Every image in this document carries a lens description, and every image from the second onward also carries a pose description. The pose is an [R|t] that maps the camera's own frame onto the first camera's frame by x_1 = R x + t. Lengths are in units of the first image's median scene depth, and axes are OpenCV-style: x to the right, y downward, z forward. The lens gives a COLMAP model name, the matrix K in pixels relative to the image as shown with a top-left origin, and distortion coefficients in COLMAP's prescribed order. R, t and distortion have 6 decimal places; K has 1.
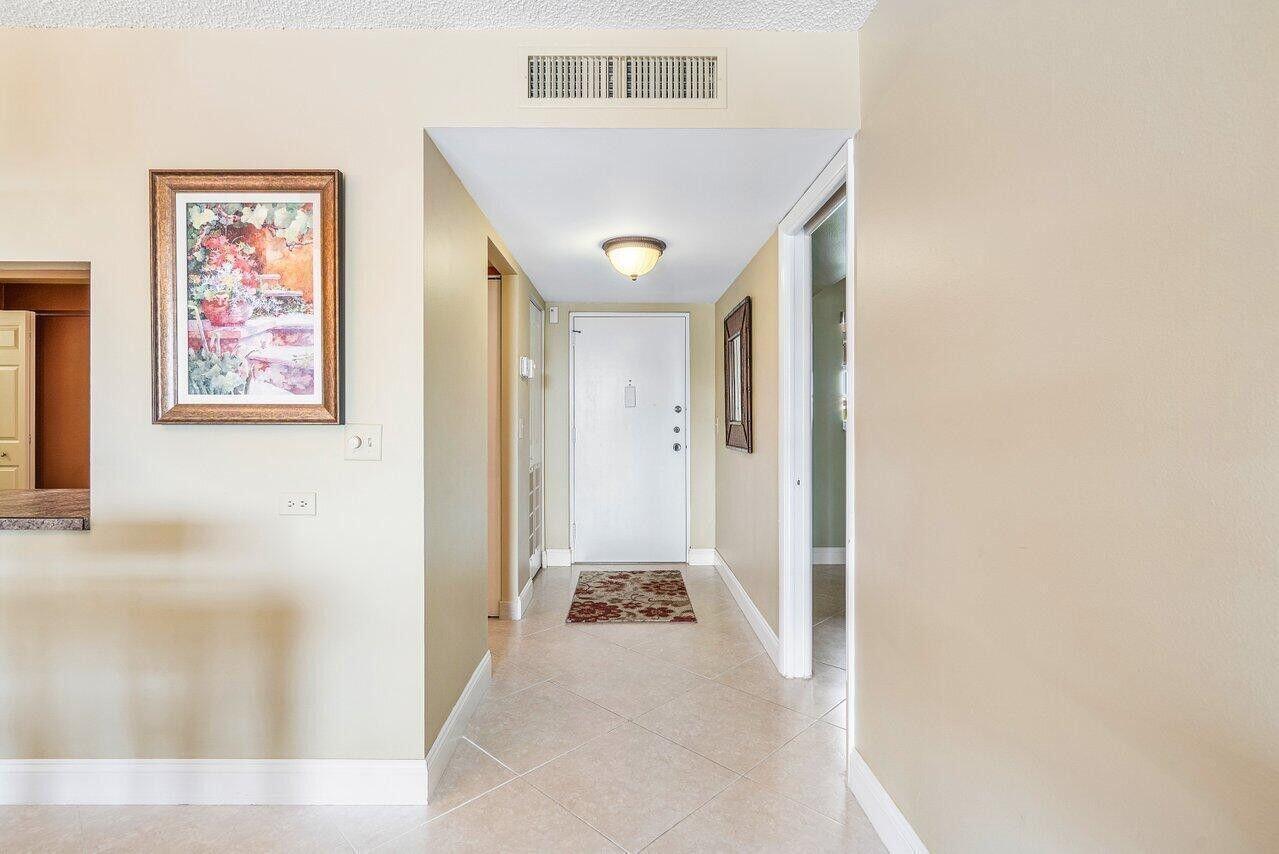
lens RADIAL K [[619.1, 0, 636.0], [0, 619.1, 427.5], [0, 0, 1]] dist [0.007176, 0.001492]
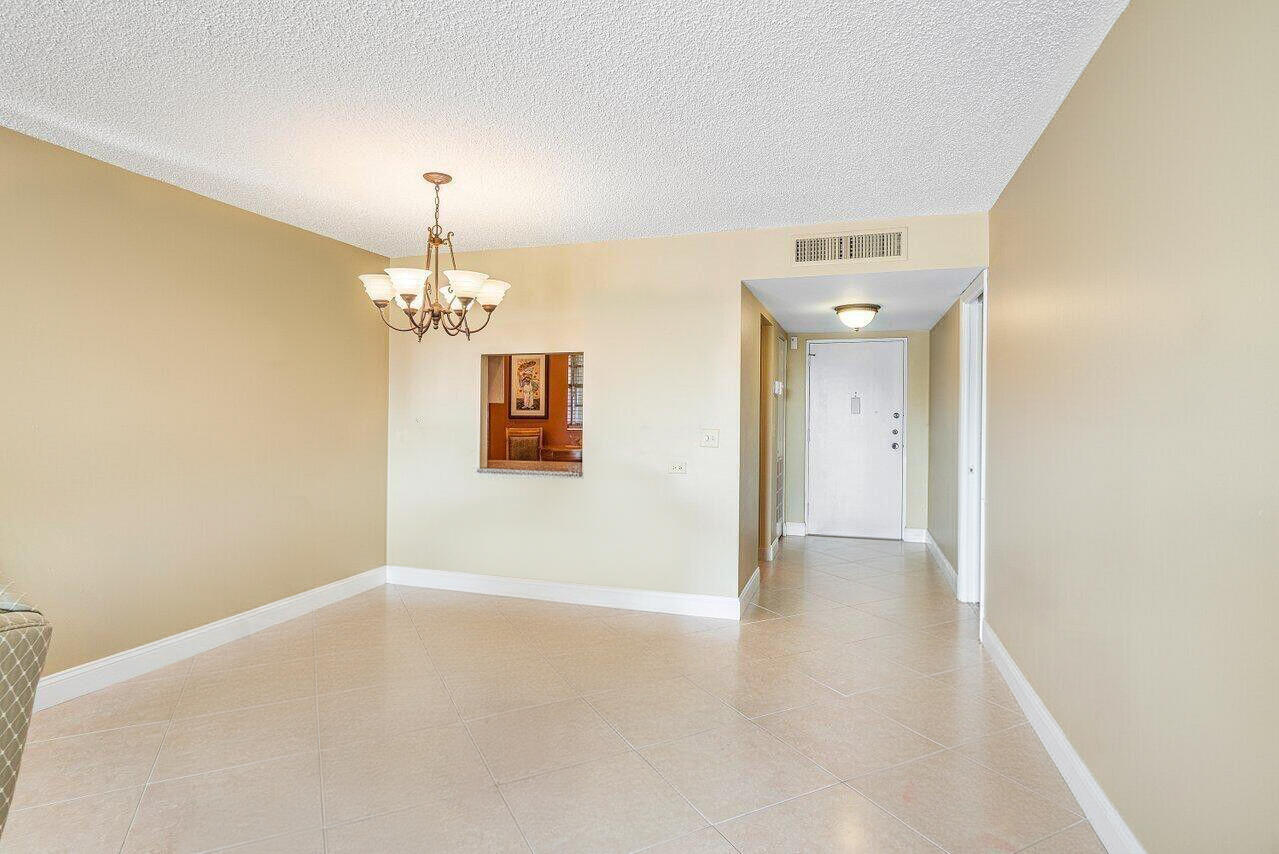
lens RADIAL K [[619.1, 0, 633.5], [0, 619.1, 428.6], [0, 0, 1]] dist [0.007176, 0.001492]
pose [[0.935297, 0.011634, -0.353673, 0.020649], [-0.009706, 0.999927, 0.007224, -0.009900], [0.353731, -0.003323, 0.935341, -0.483641]]
